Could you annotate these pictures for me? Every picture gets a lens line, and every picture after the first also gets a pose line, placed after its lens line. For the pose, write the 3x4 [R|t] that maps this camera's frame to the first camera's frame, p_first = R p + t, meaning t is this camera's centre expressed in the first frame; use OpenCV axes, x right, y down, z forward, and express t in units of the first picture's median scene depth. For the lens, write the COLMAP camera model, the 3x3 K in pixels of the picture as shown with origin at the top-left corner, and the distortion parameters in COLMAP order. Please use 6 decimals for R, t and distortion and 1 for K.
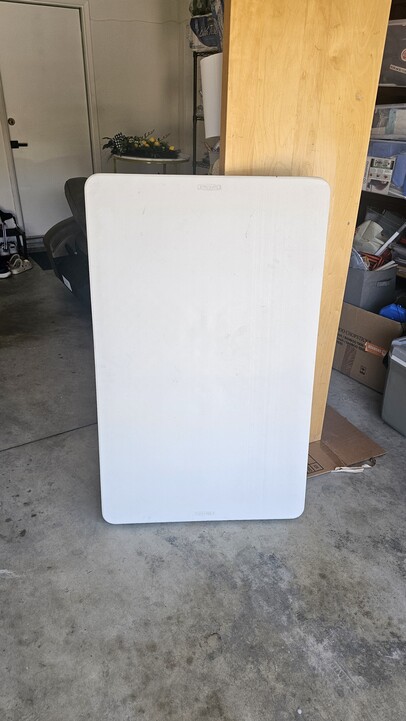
lens RADIAL K [[426.6, 0, 203.0], [0, 426.6, 360.5], [0, 0, 1]] dist [0.051990, -0.040470]
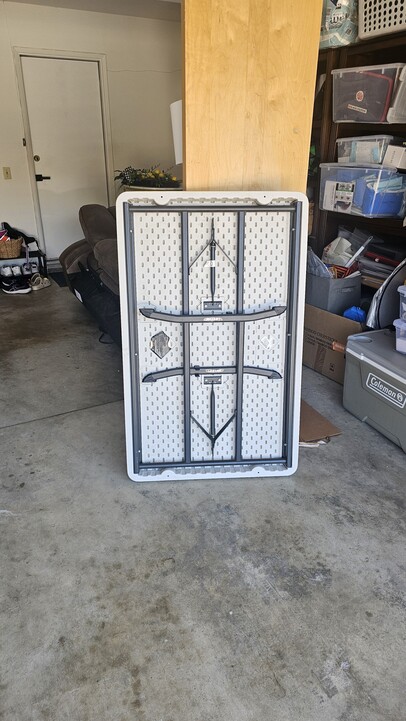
lens RADIAL K [[426.6, 0, 203.0], [0, 426.6, 360.5], [0, 0, 1]] dist [0.051990, -0.040470]
pose [[0.998708, 0.010089, -0.049805, 0.144277], [-0.013503, 0.997546, -0.068696, 0.133490], [0.048990, 0.069280, 0.996394, -0.196999]]
